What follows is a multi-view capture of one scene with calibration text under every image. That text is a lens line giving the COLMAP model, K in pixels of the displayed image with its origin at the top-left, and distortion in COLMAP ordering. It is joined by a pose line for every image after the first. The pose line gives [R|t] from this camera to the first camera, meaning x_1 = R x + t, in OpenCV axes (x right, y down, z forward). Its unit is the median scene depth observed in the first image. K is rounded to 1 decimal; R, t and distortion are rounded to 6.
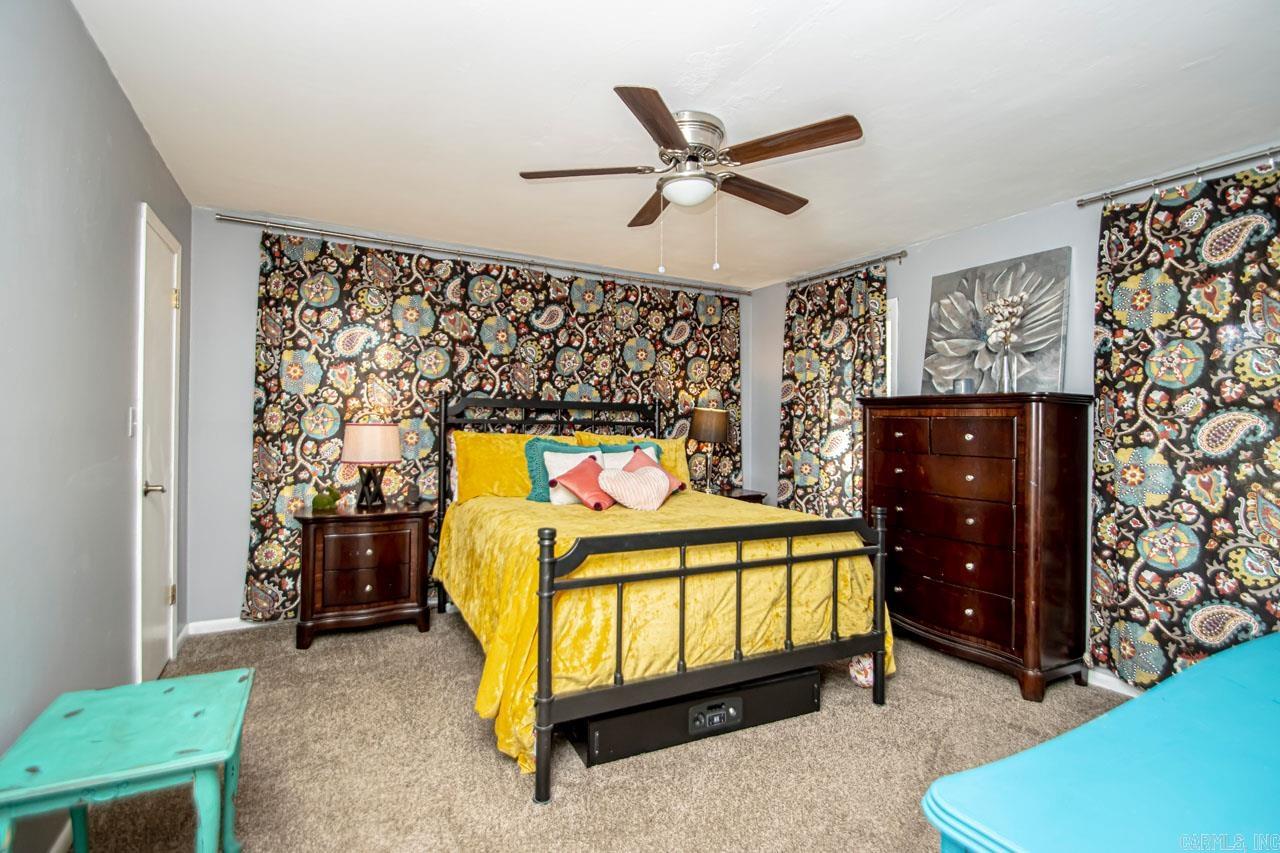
lens RADIAL K [[599.4, 0, 640.0], [0, 599.4, 426.5], [0, 0, 1]] dist [-0.000221, -0.000897]
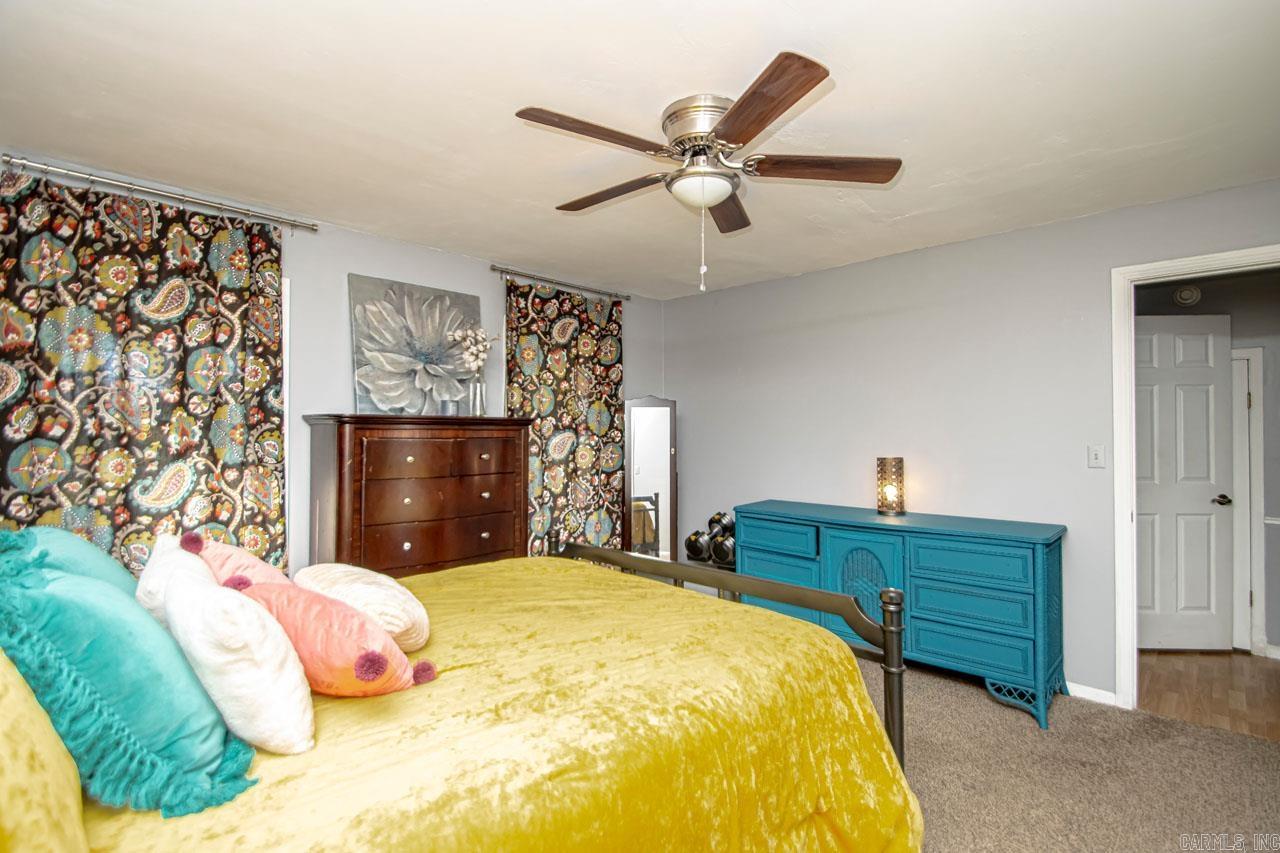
lens RADIAL K [[599.4, 0, 640.0], [0, 599.4, 426.5], [0, 0, 1]] dist [-0.000221, -0.000897]
pose [[-0.298329, 0.004191, 0.954454, -0.479185], [0.013471, 0.999909, -0.000180, -0.027960], [-0.954368, 0.012804, -0.298358, 0.926976]]
